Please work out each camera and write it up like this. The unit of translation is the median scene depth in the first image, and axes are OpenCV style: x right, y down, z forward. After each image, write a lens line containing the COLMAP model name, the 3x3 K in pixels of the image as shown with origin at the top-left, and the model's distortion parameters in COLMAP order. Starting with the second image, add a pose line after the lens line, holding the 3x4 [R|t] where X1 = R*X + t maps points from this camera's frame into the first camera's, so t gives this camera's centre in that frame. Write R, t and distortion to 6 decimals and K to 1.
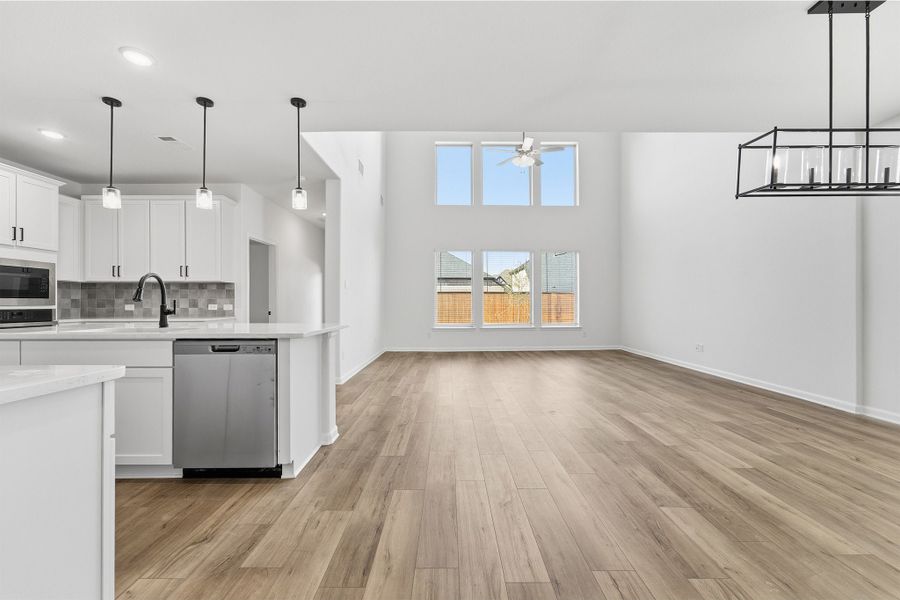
lens RADIAL K [[367.4, 0, 447.5], [0, 367.4, 301.9], [0, 0, 1]] dist [-0.014735, 0.004131]
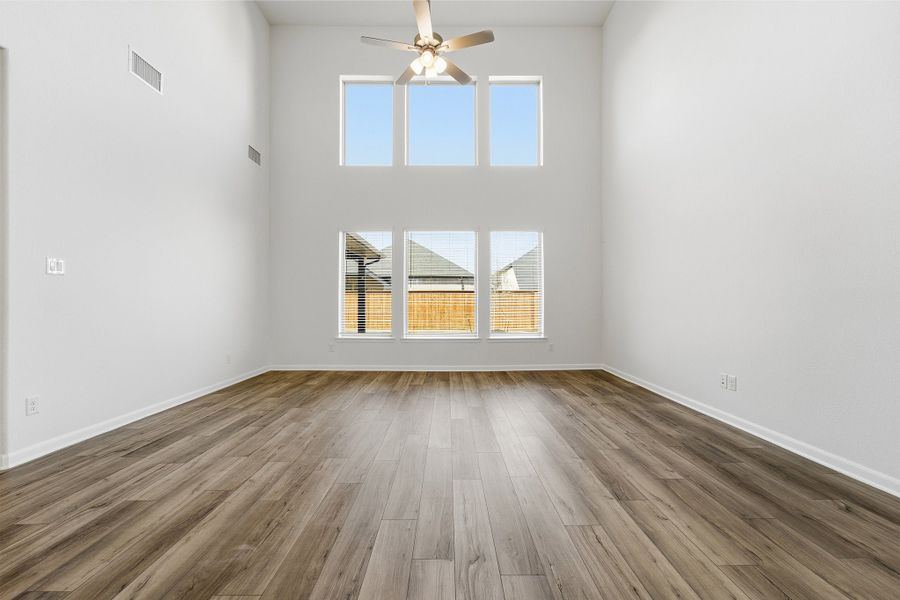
lens RADIAL K [[367.4, 0, 445.6], [0, 367.4, 304.2], [0, 0, 1]] dist [-0.014735, 0.004131]
pose [[0.999992, -0.002456, 0.003019, 0.406177], [0.002439, 0.999982, 0.005480, 0.000697], [-0.003032, -0.005473, 0.999980, 0.708671]]
